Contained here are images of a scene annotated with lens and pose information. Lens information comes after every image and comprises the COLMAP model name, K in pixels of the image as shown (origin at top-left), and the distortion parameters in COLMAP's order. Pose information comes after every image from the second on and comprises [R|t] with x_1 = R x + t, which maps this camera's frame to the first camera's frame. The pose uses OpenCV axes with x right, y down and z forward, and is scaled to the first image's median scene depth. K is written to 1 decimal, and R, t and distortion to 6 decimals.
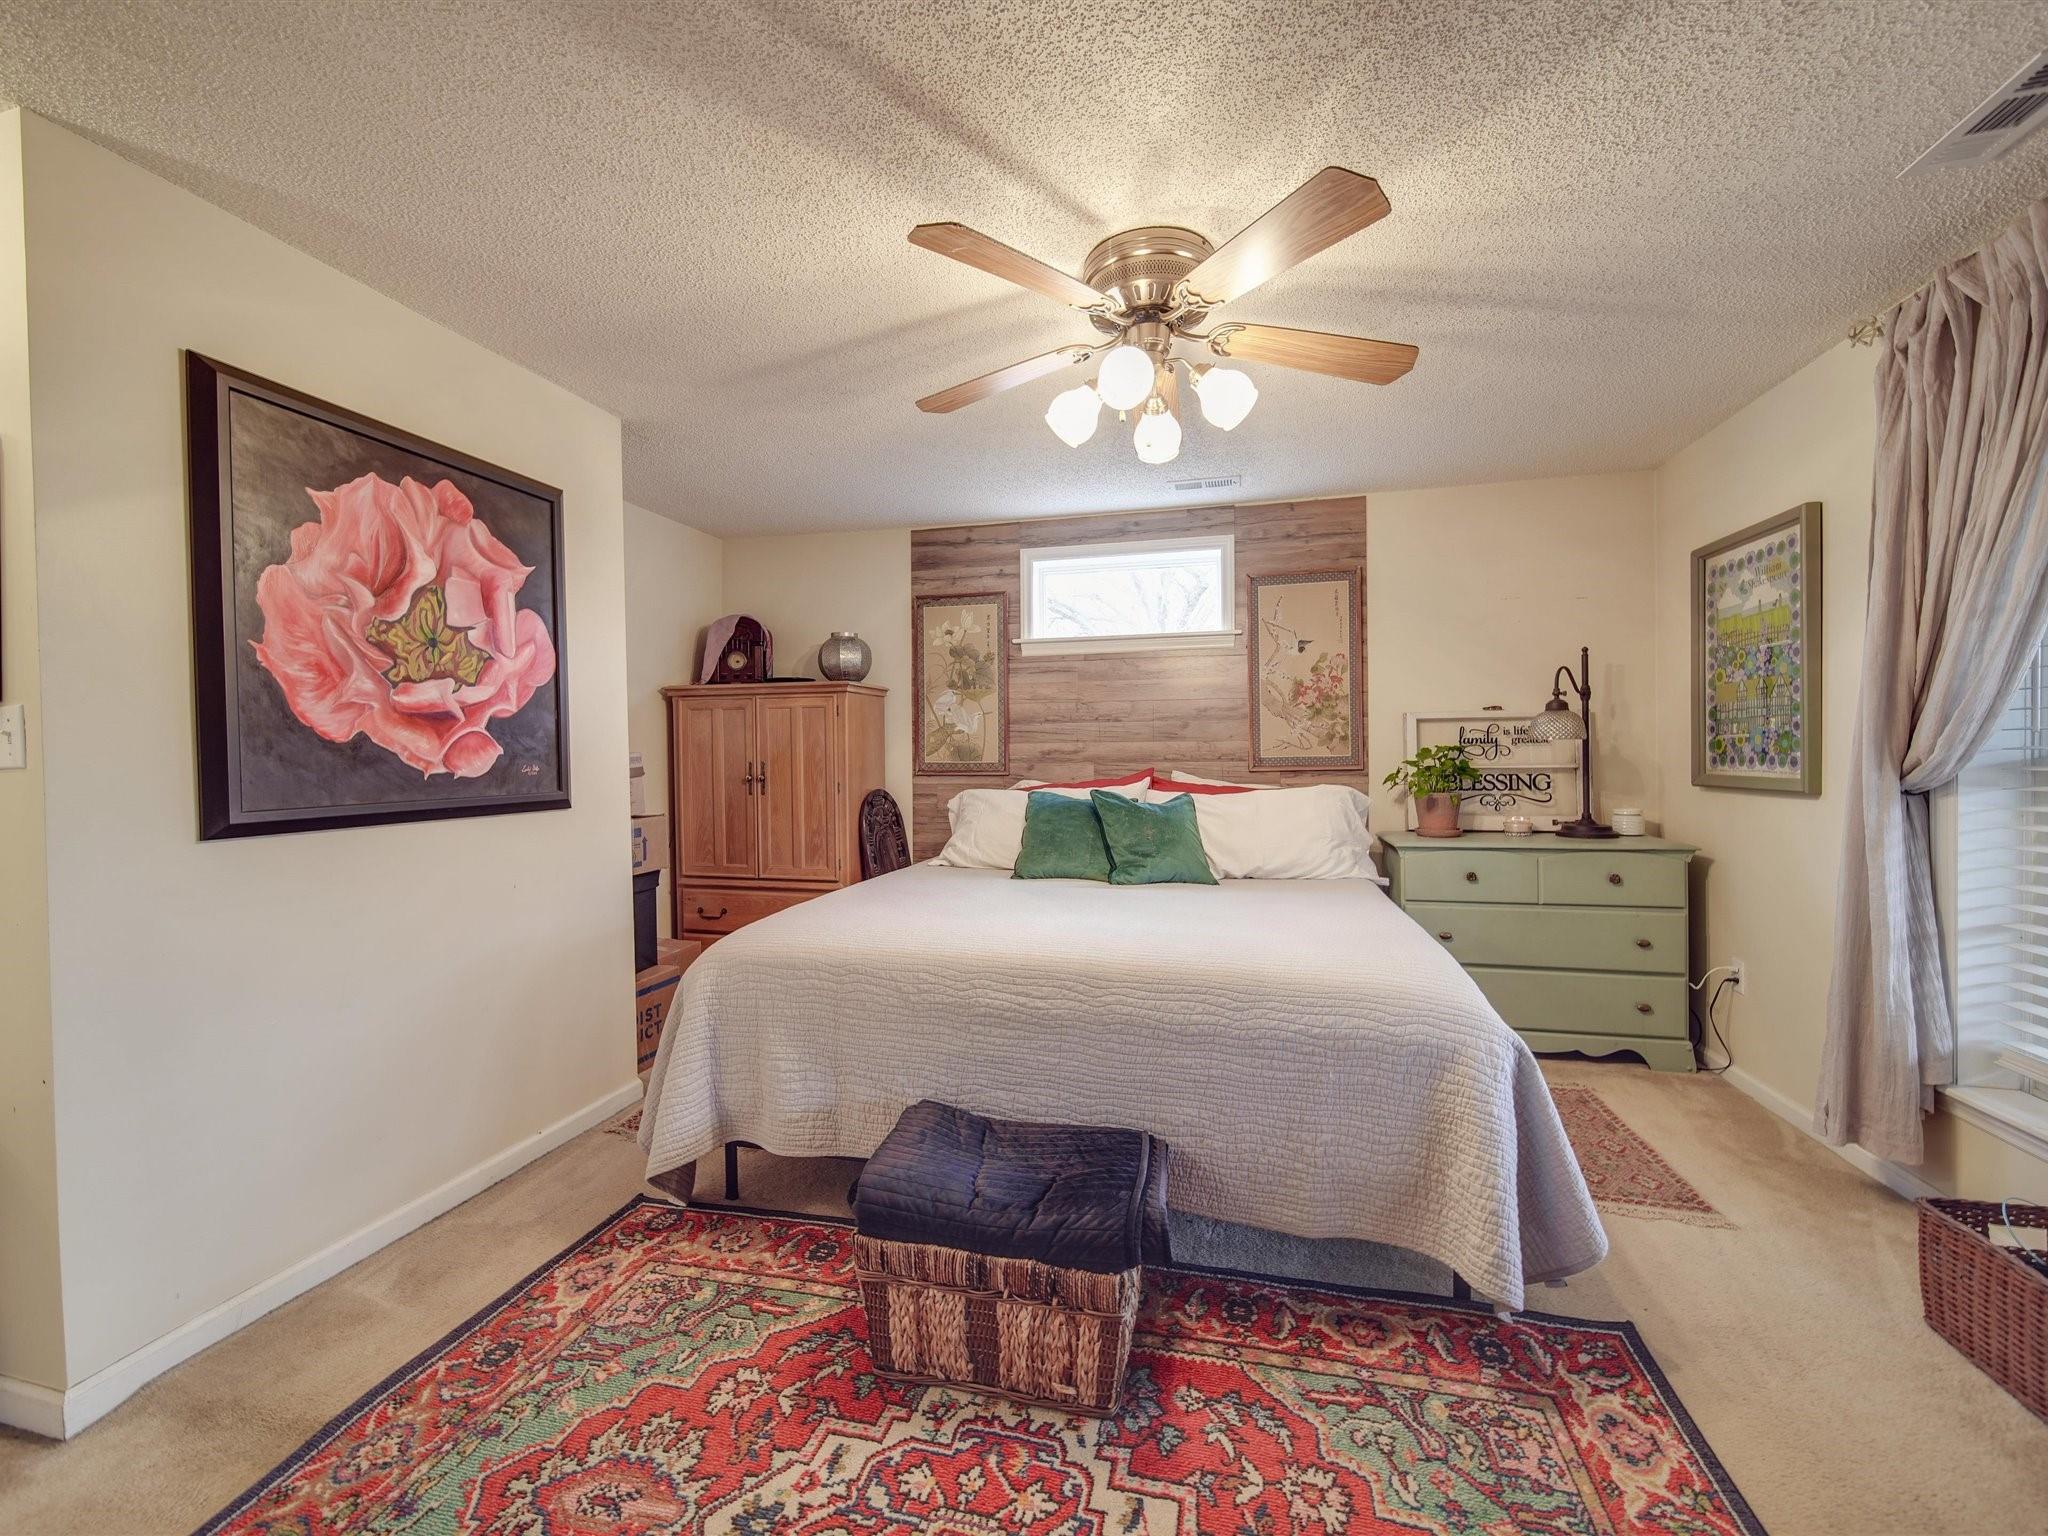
lens RADIAL K [[805.2, 0, 1028.2], [0, 805.2, 767.6], [0, 0, 1]] dist [-0.000226, -0.001413]
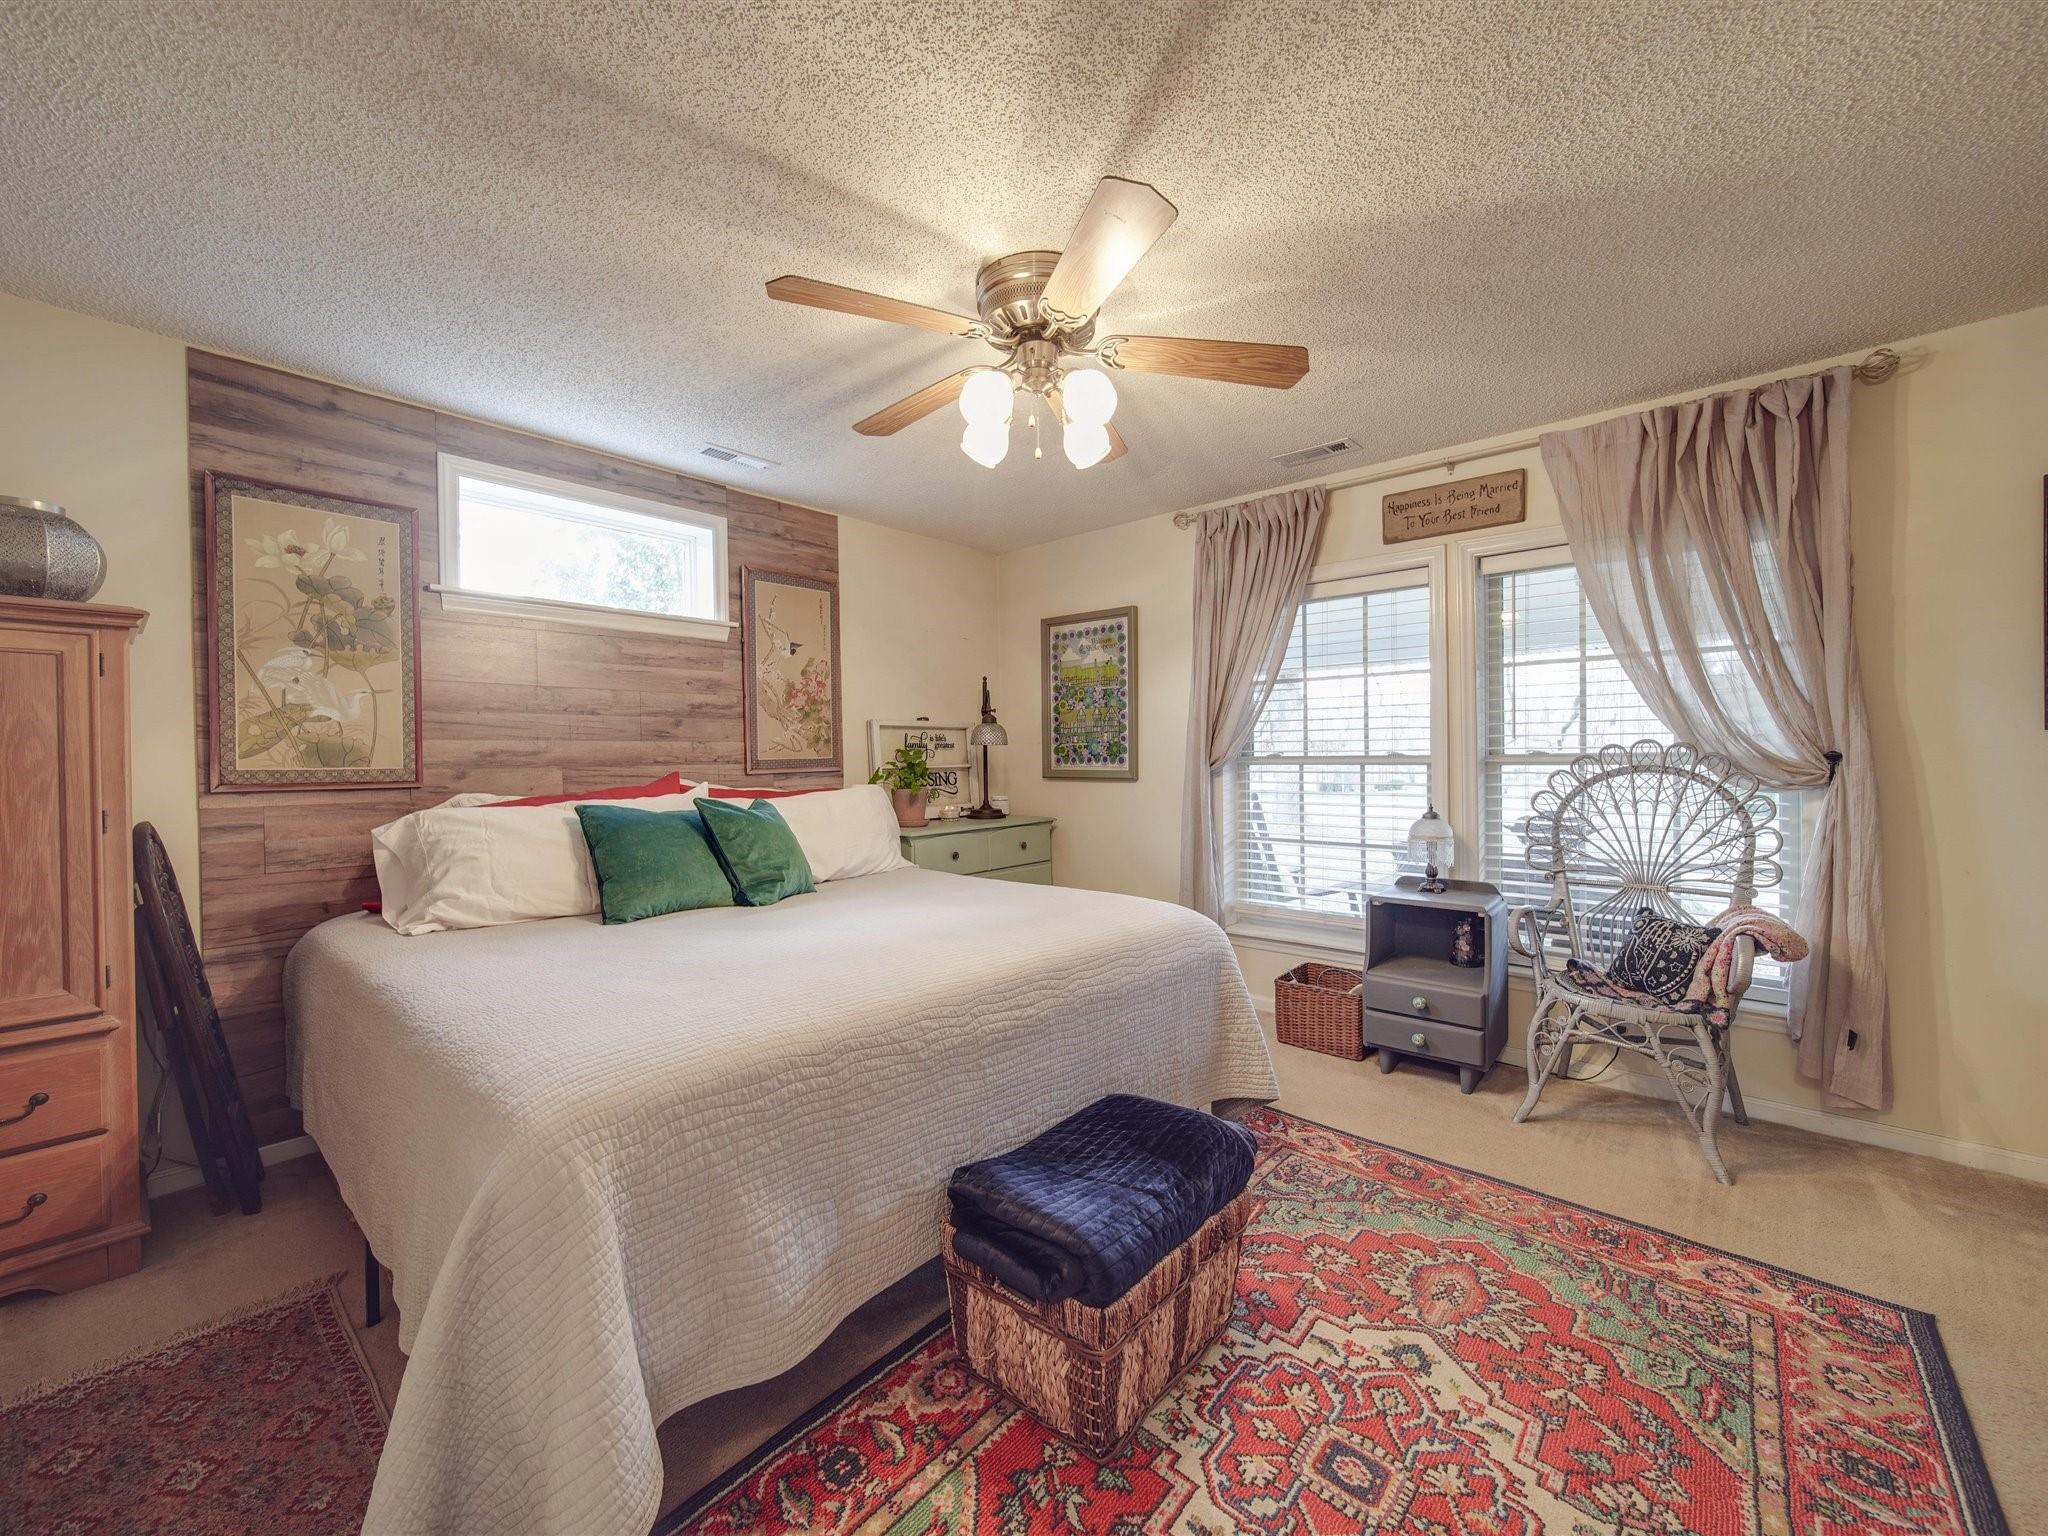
lens RADIAL K [[805.2, 0, 1028.2], [0, 805.2, 767.6], [0, 0, 1]] dist [-0.000226, -0.001413]
pose [[0.465047, -0.009354, 0.885237, -0.484204], [0.018865, 0.999822, 0.000654, 0.002536], [-0.885085, 0.016395, 0.465141, 0.324247]]
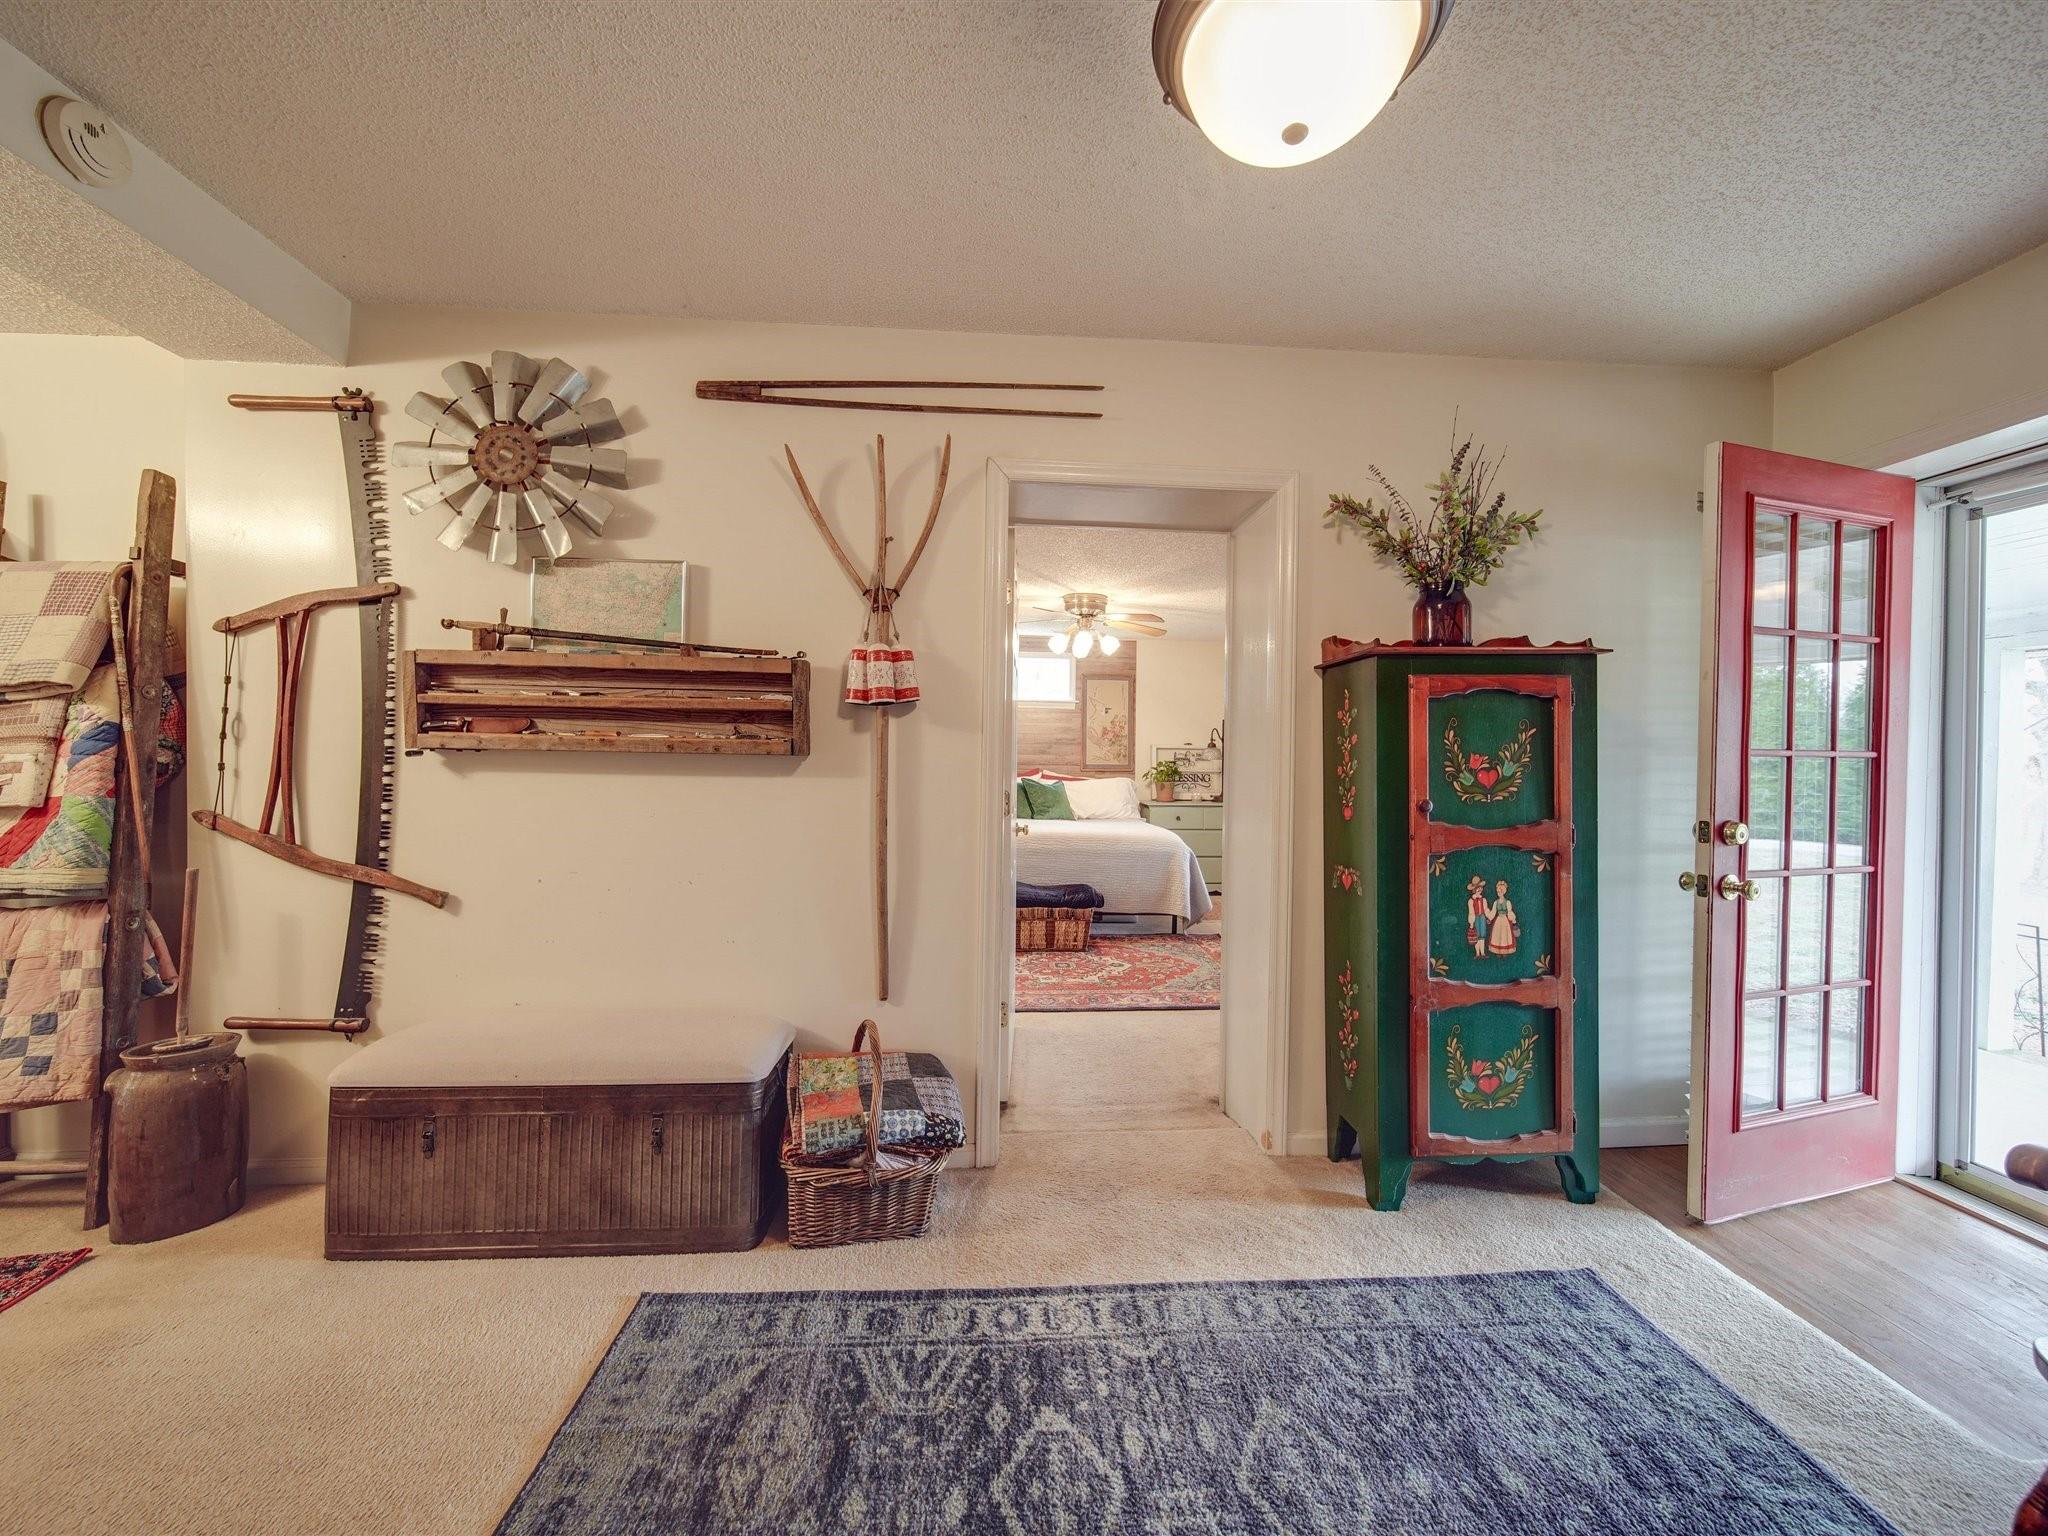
lens RADIAL K [[805.2, 0, 1028.2], [0, 805.2, 767.6], [0, 0, 1]] dist [-0.000226, -0.001413]
pose [[0.948216, 0.020672, 0.316952, -0.588076], [-0.020573, 0.999782, -0.003661, 0.007734], [-0.316958, -0.003049, 0.948435, -1.046727]]
